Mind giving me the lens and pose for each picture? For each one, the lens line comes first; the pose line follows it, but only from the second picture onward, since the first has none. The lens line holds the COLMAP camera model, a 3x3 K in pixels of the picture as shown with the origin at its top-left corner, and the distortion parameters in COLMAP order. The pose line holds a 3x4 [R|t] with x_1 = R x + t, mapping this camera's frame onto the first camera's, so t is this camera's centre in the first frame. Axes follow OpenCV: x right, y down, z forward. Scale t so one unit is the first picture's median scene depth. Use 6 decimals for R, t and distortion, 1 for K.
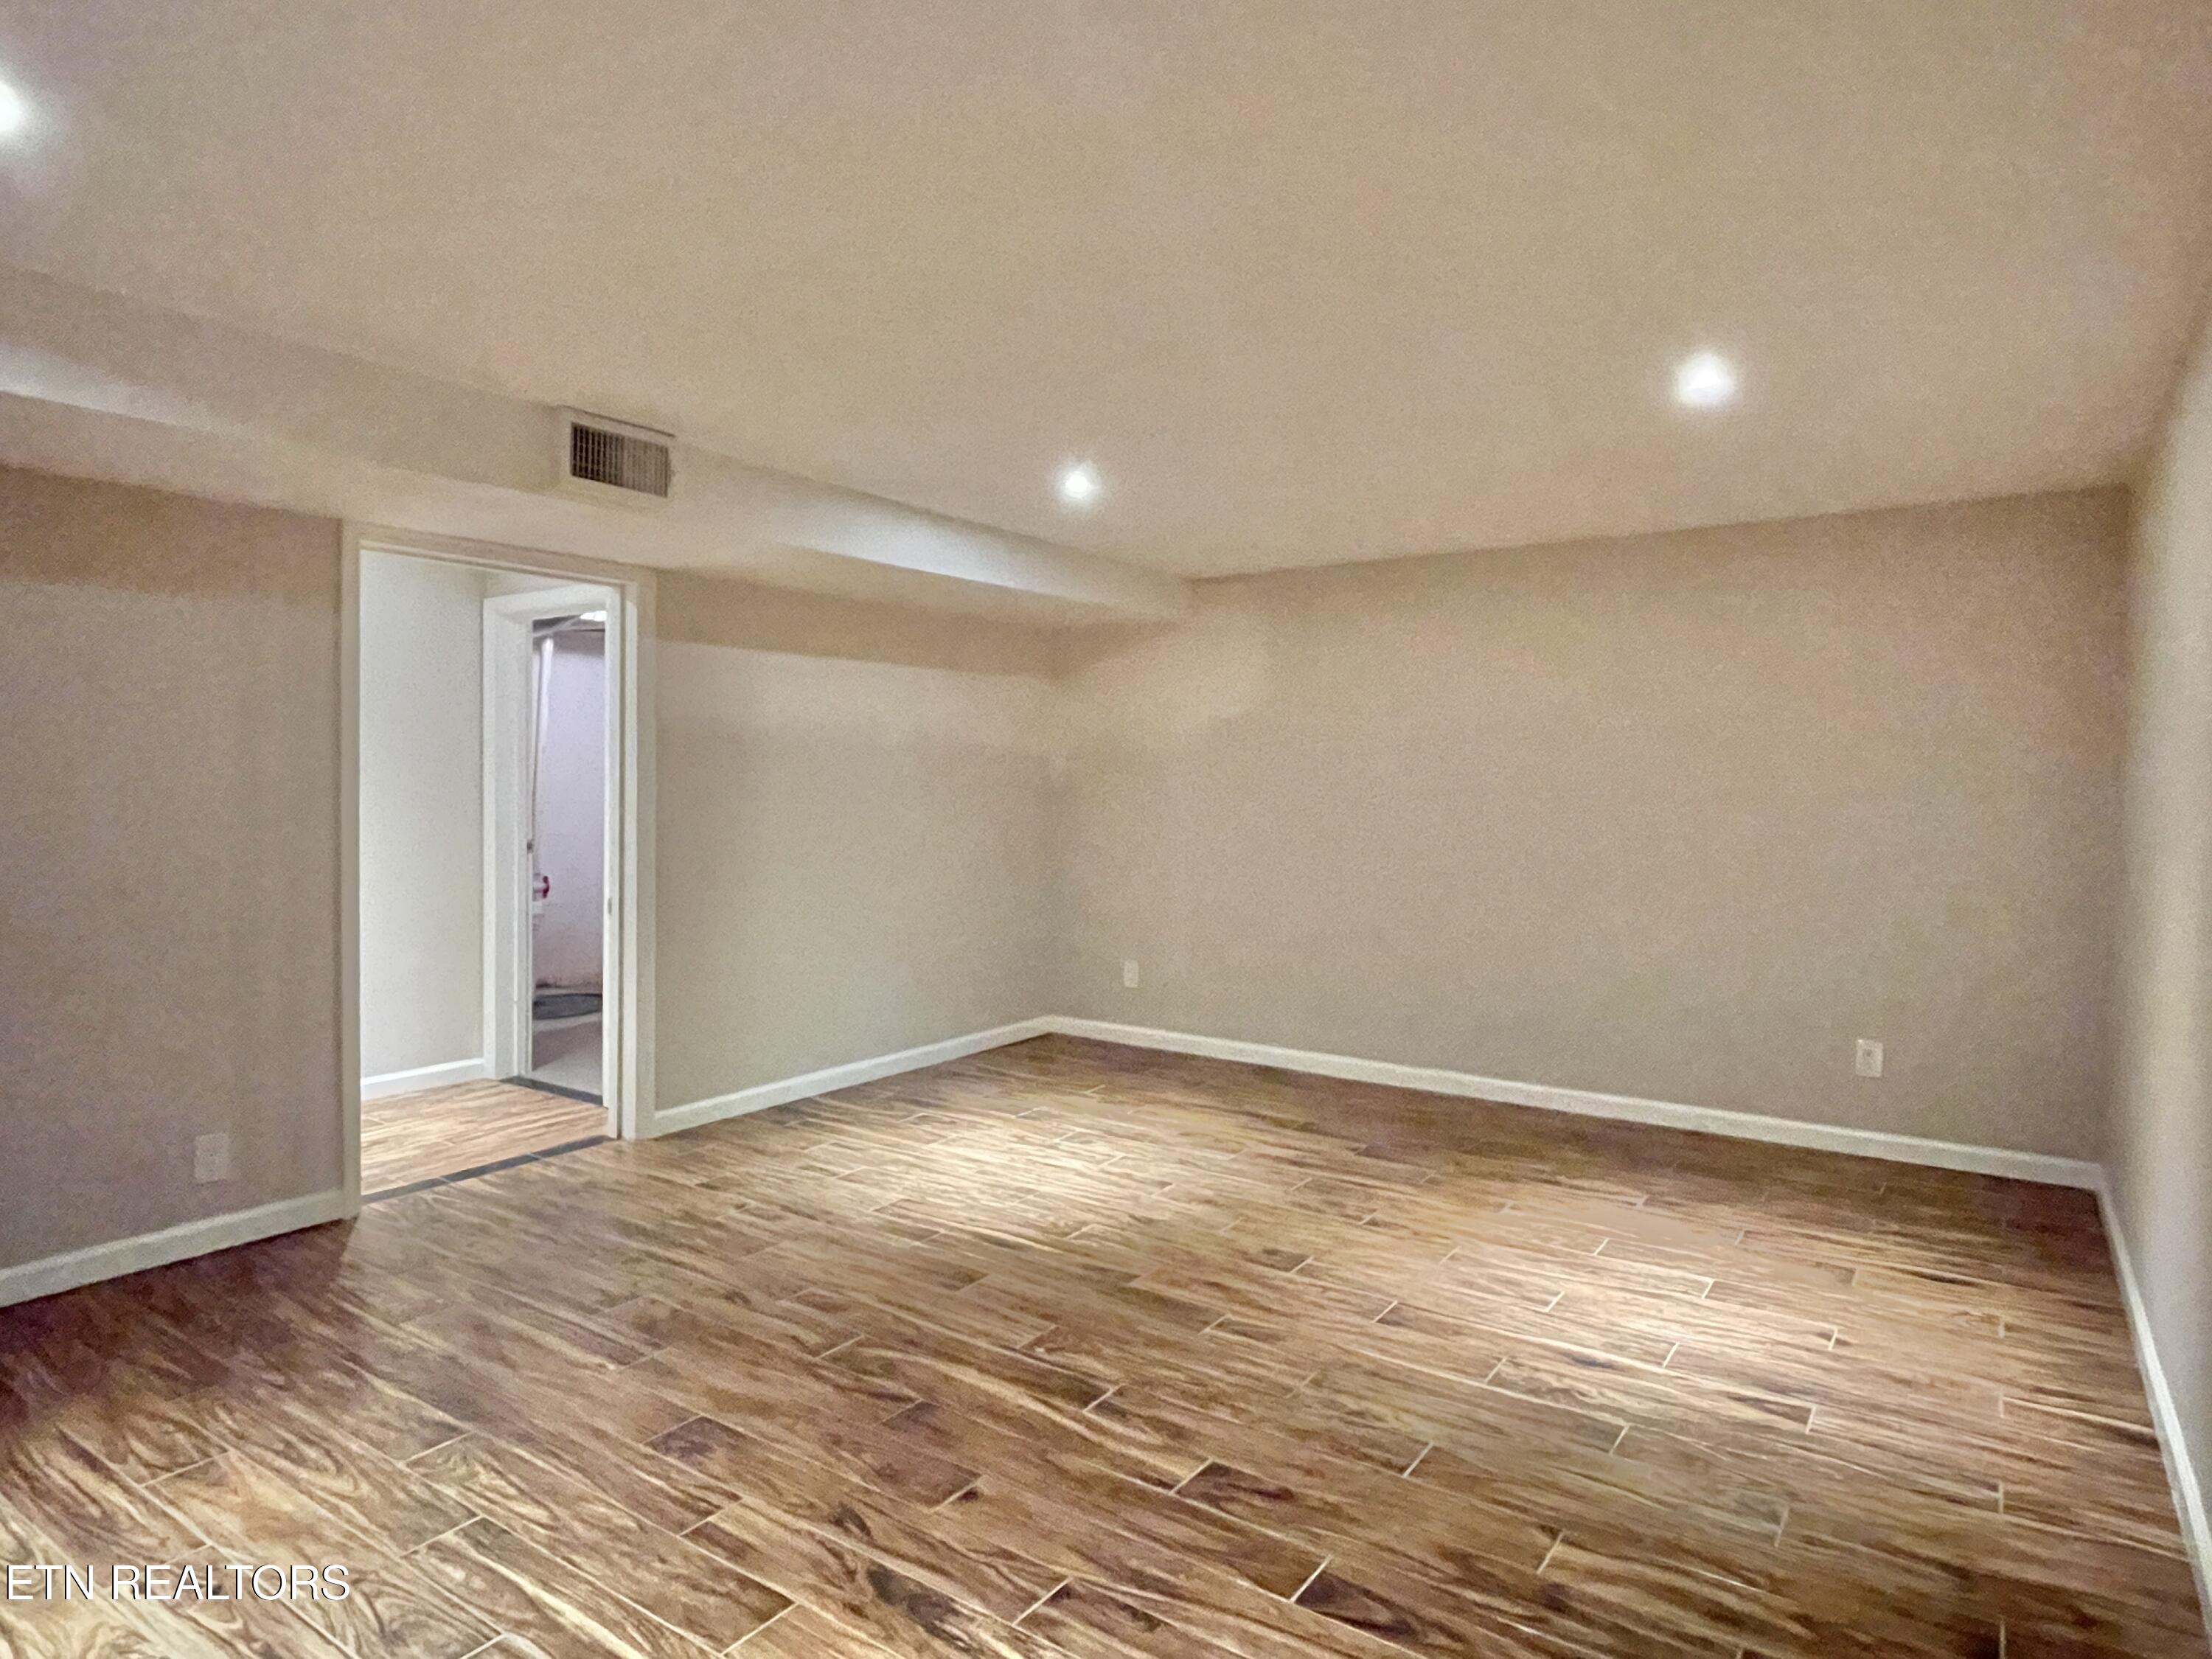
lens RADIAL K [[1307.7, 0, 1107.4], [0, 1307.7, 828.9], [0, 0, 1]] dist [0.004369, 0.005222]
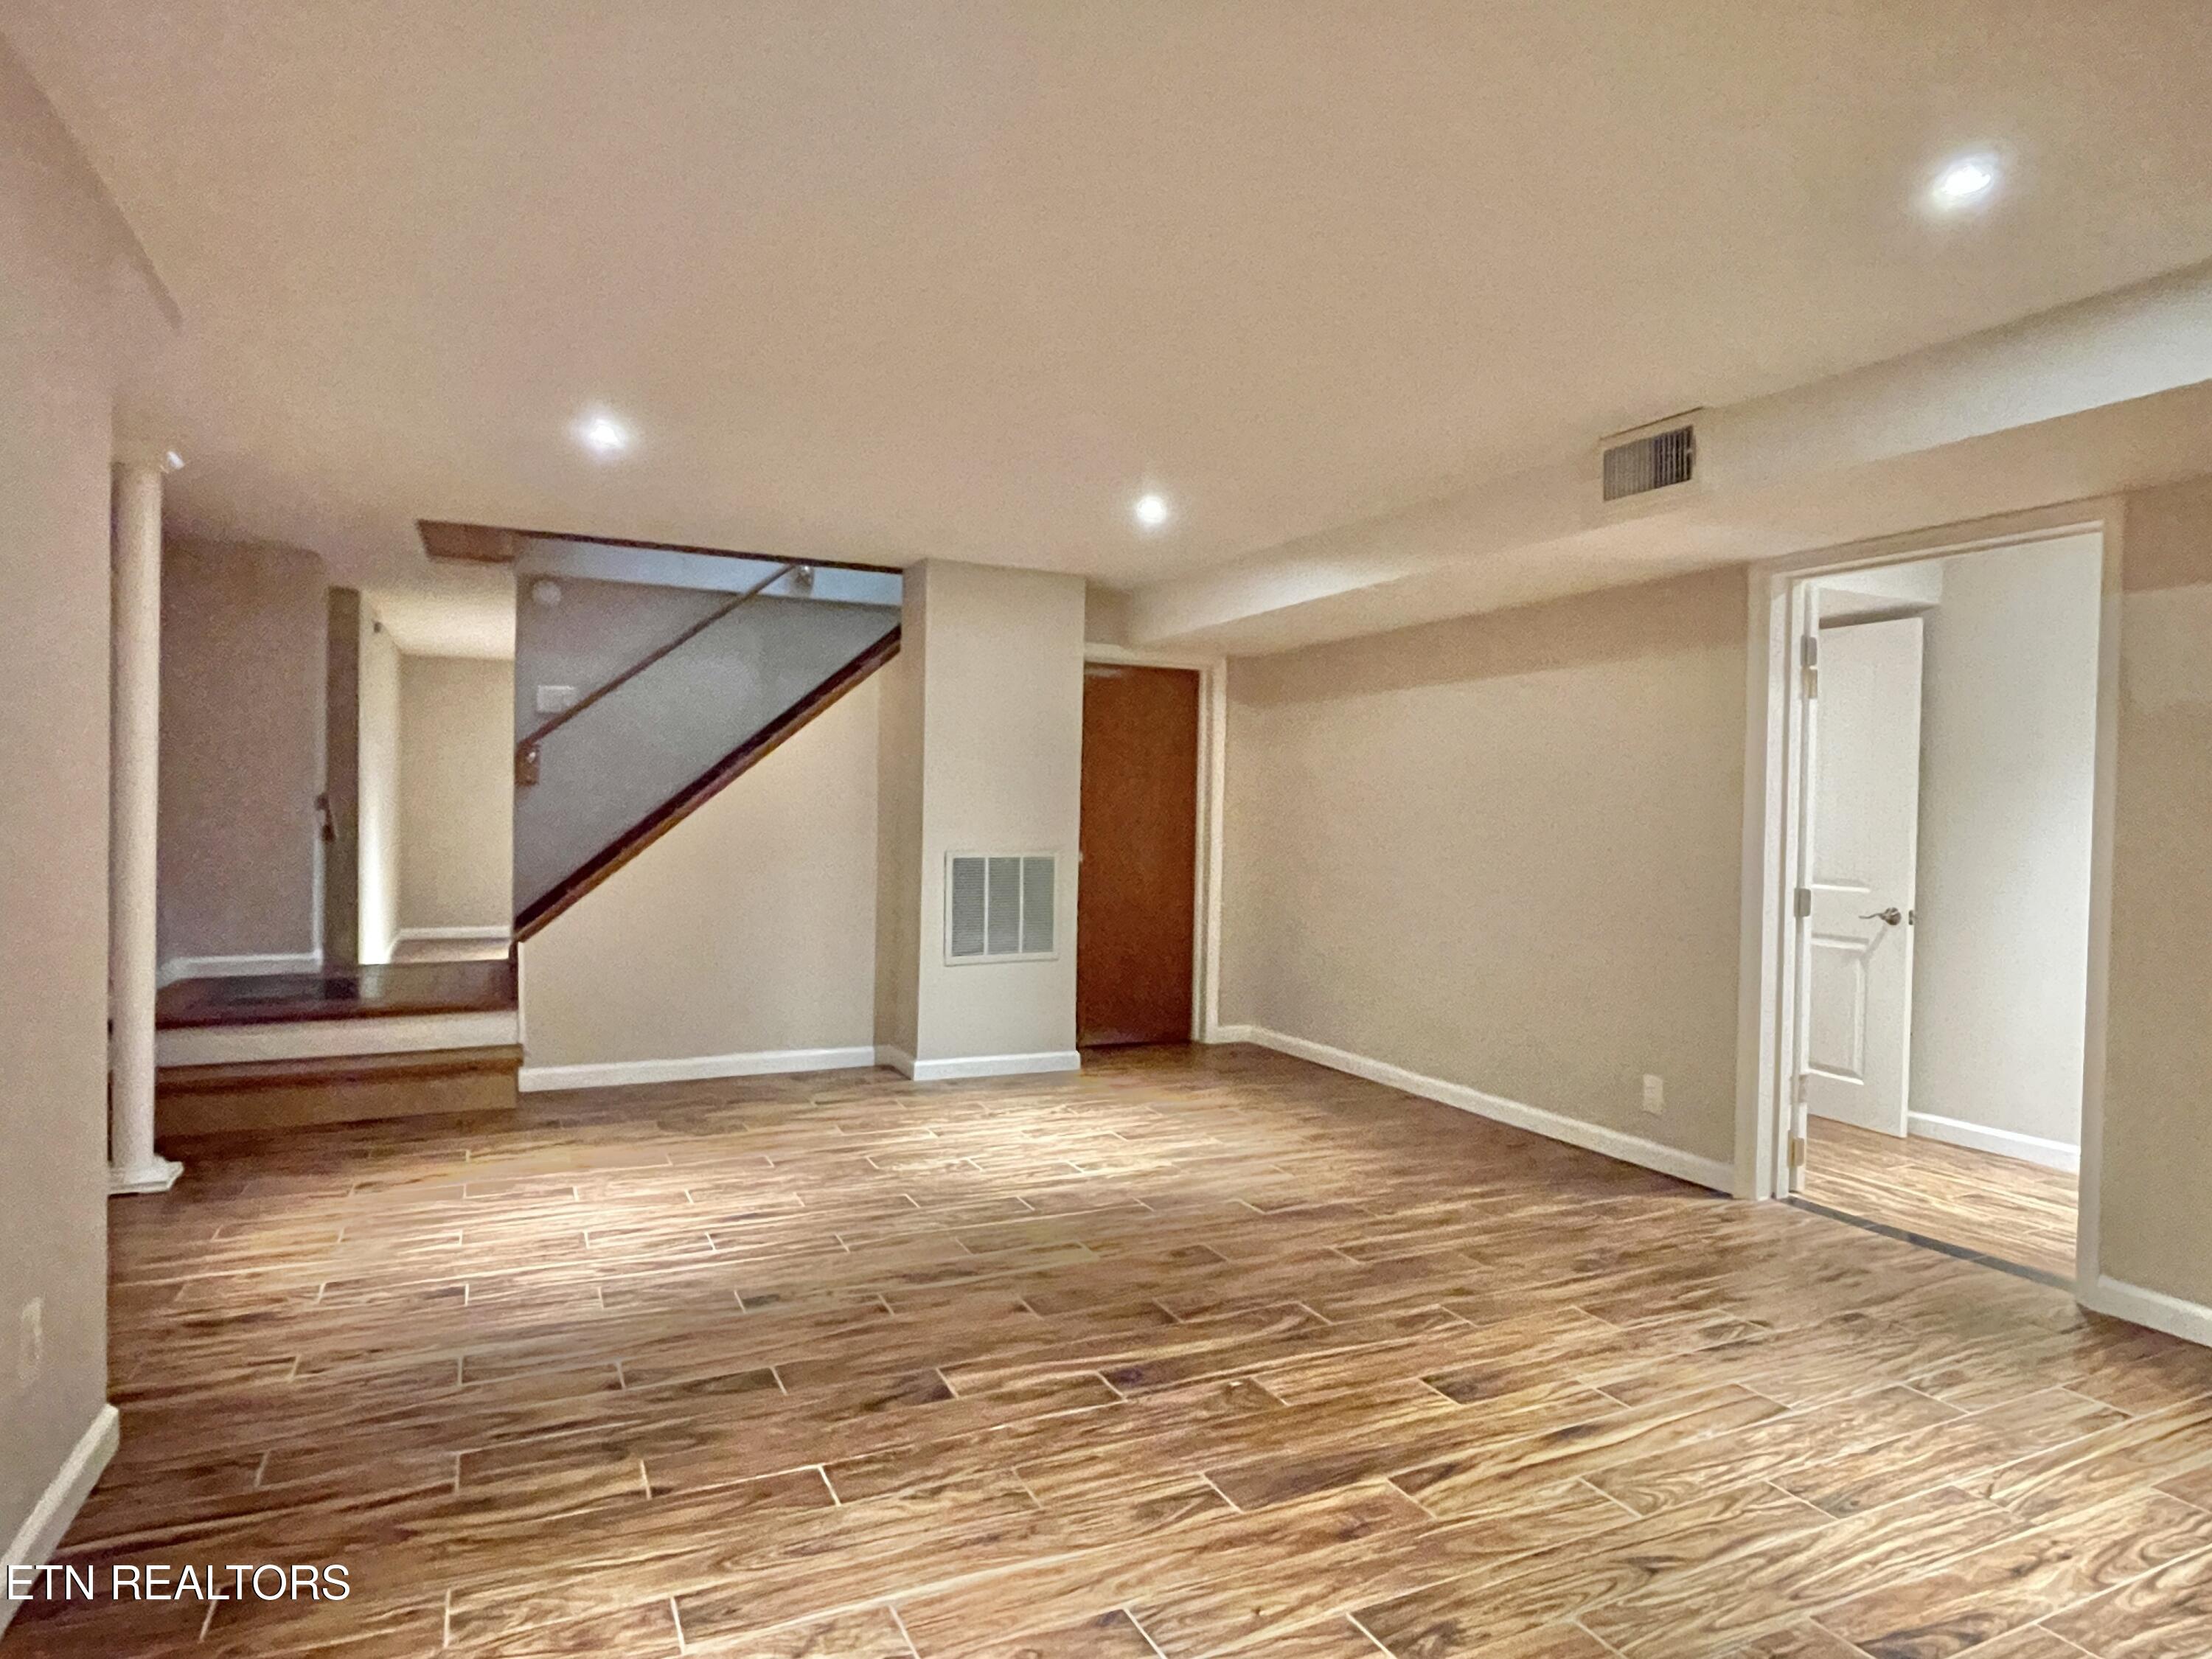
lens RADIAL K [[1307.7, 0, 1113.8], [0, 1307.7, 824.4], [0, 0, 1]] dist [0.004369, 0.005222]
pose [[-0.495908, -0.001490, -0.868374, 0.850853], [-0.051600, 0.998282, 0.027755, -0.023709], [0.866841, 0.058572, -0.495133, 1.443896]]
